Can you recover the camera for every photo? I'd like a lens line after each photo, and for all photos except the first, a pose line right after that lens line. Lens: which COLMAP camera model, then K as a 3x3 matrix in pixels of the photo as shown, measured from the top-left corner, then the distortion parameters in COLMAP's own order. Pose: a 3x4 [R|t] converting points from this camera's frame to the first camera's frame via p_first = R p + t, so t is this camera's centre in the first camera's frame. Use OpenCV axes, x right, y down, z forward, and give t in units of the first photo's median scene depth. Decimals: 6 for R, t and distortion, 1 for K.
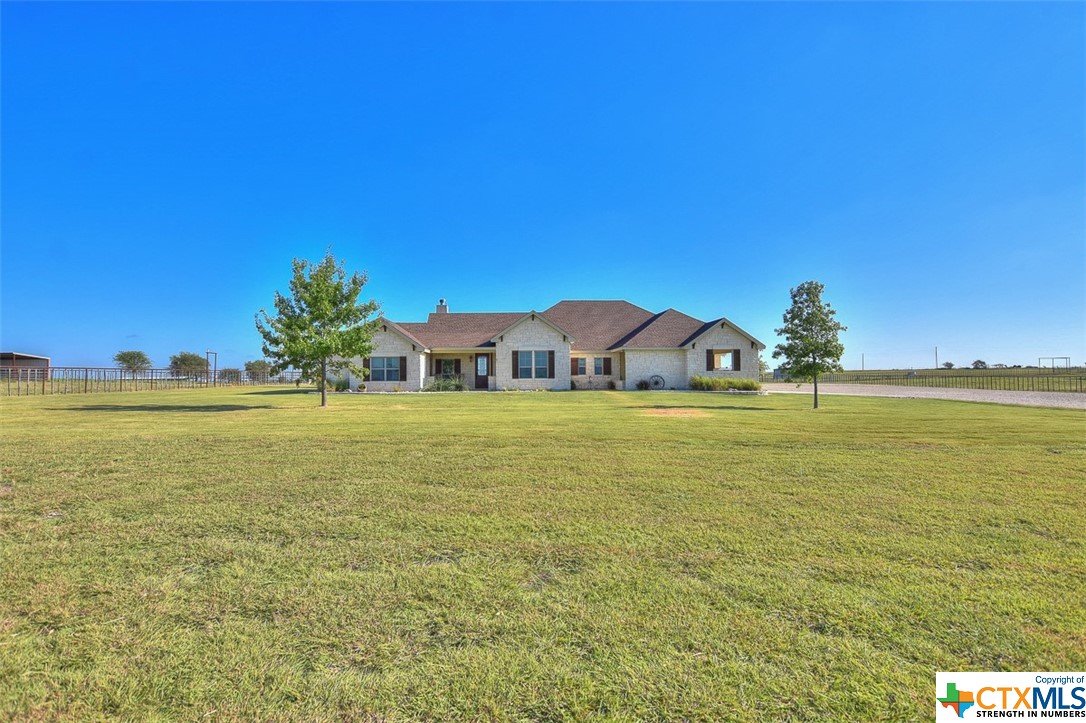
lens RADIAL K [[565.6, 0, 539.9], [0, 565.6, 379.6], [0, 0, 1]] dist [-0.000082, -0.000020]
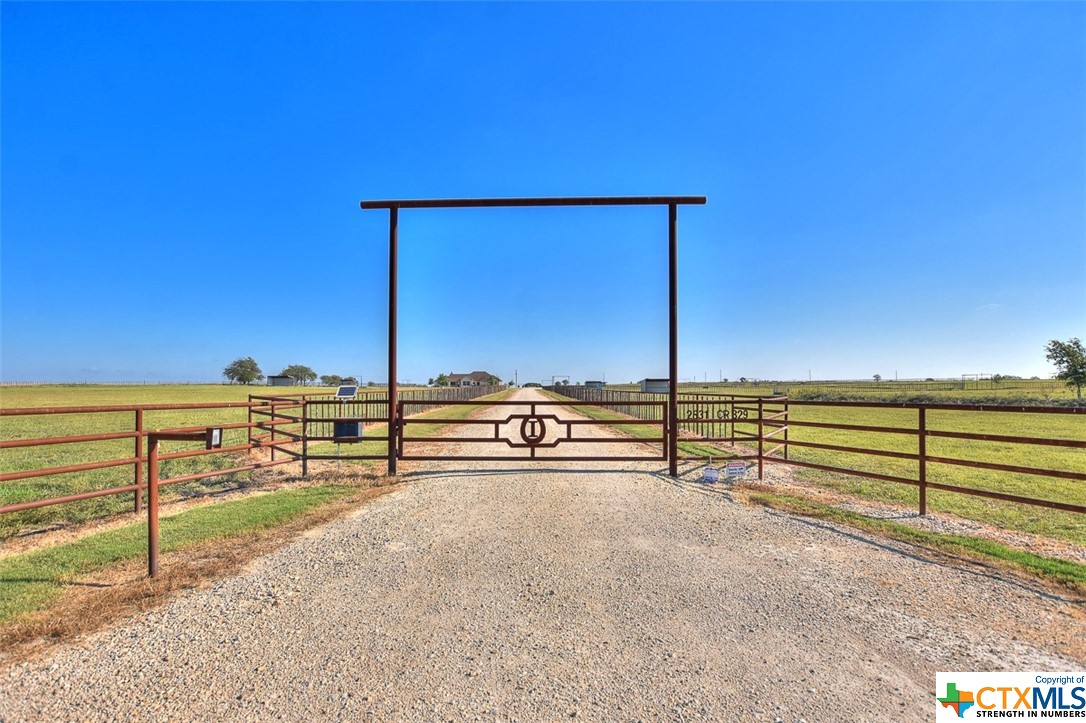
lens RADIAL K [[565.6, 0, 539.9], [0, 565.6, 379.6], [0, 0, 1]] dist [-0.000082, -0.000020]
pose [[0.999160, 0.005858, -0.040555, 1.109319], [-0.006434, 0.999880, -0.014086, 0.018974], [0.040467, 0.014335, 0.999078, -5.536924]]
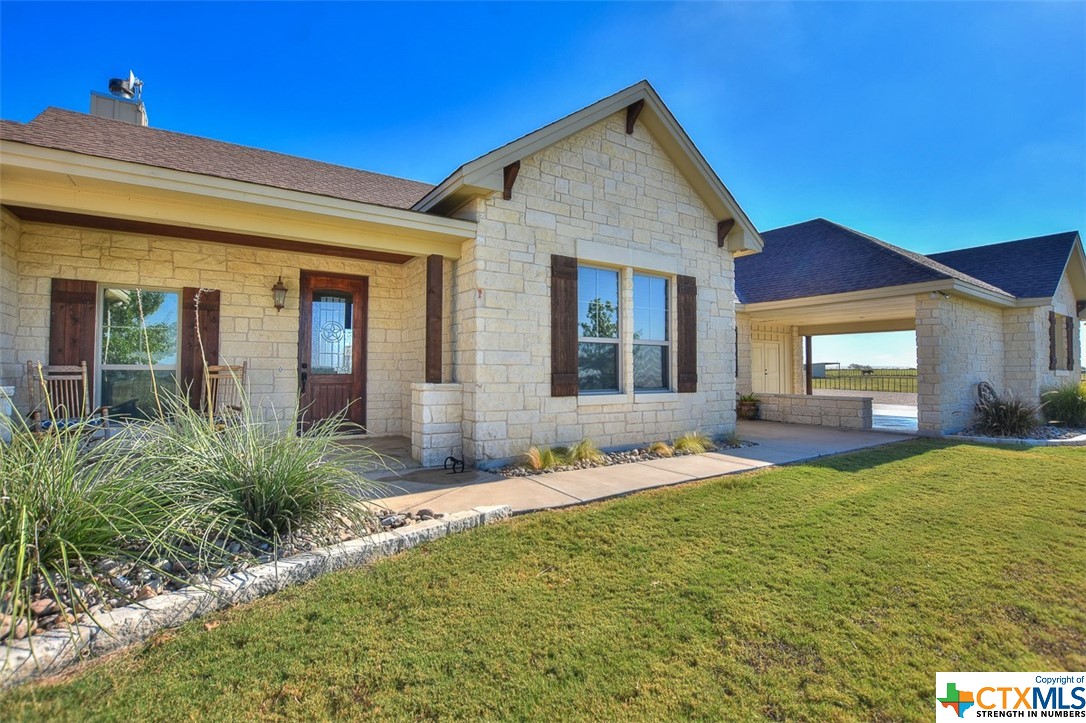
lens RADIAL K [[495.0, 0, 541.4], [0, 495.0, 358.6], [0, 0, 1]] dist [-0.032076, 0.000198]
pose [[0.856378, 0.019927, 0.515965, -0.139707], [-0.003611, 0.999462, -0.032606, -0.009350], [-0.516337, 0.026059, 0.855989, 0.853288]]
